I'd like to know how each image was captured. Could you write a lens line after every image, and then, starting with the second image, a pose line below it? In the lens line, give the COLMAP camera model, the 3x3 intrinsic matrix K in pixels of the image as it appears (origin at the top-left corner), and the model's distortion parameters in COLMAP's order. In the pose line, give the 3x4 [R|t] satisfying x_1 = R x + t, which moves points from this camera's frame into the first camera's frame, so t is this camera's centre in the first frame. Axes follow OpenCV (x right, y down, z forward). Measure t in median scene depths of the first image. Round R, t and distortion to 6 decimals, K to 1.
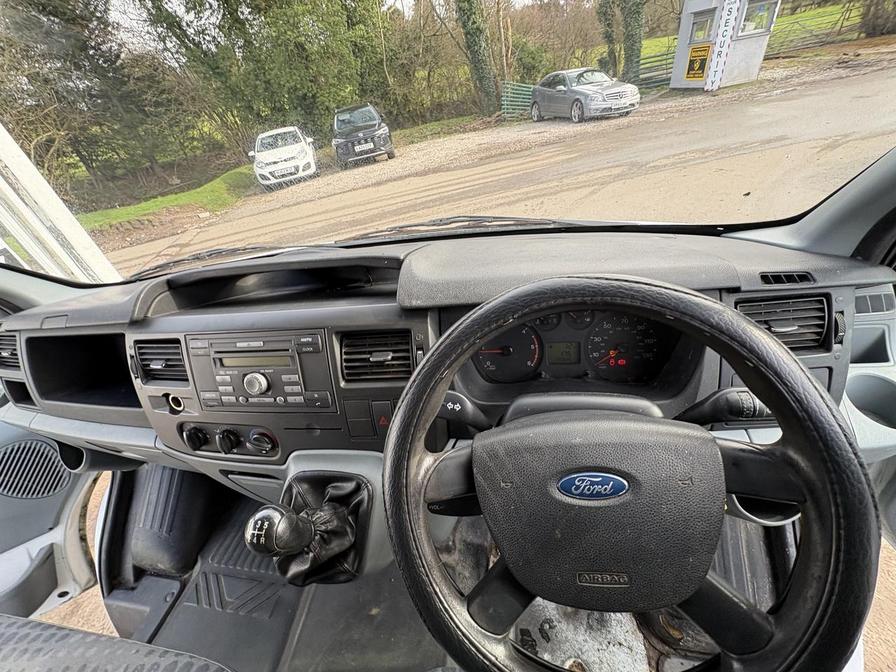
lens RADIAL K [[355.6, 0, 450.8], [0, 355.6, 337.3], [0, 0, 1]] dist [-0.001350, 0.000406]
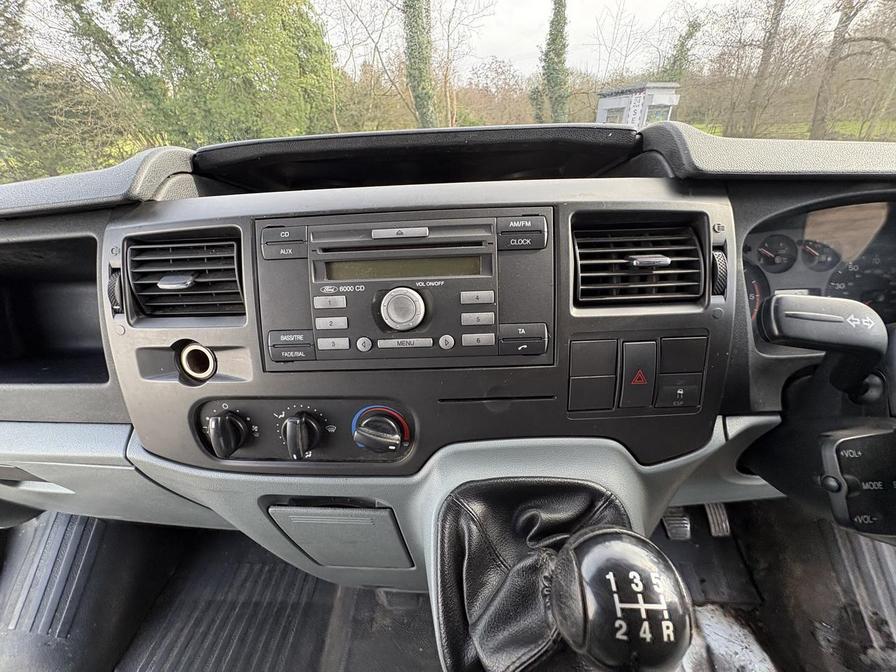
lens RADIAL K [[355.6, 0, 449.9], [0, 355.6, 336.9], [0, 0, 1]] dist [-0.001350, 0.000406]
pose [[0.983134, 0.035292, 0.179452, -0.029398], [-0.011782, 0.991388, -0.130424, 0.012317], [-0.182509, 0.126109, 0.975083, 0.024351]]
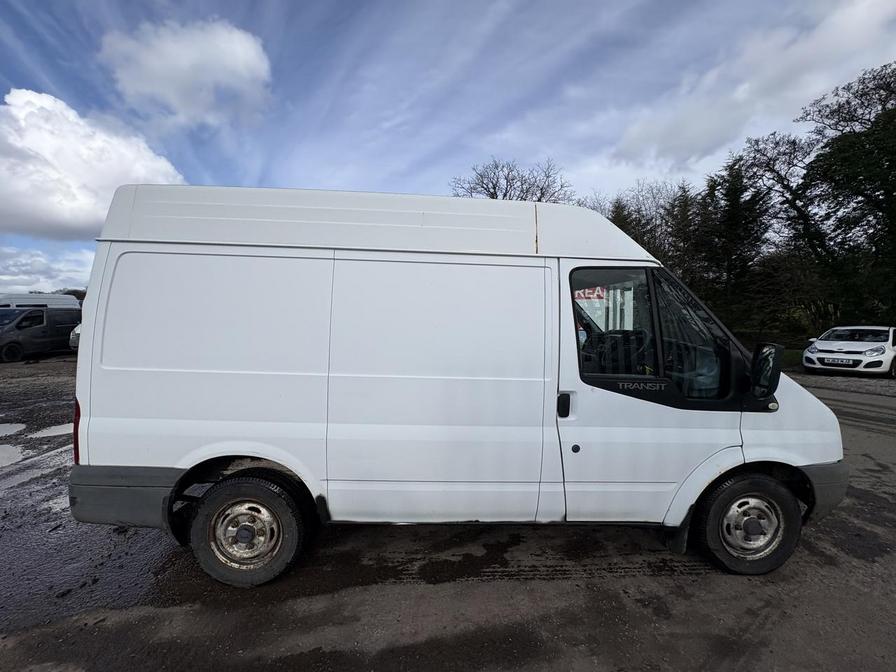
lens RADIAL K [[355.6, 0, 443.3], [0, 355.6, 337.2], [0, 0, 1]] dist [-0.001350, 0.000406]
pose [[0.201461, 0.214001, -0.955833, 0.224071], [-0.598973, 0.799037, 0.052650, 0.073640], [0.775013, 0.561911, 0.289156, -0.149935]]
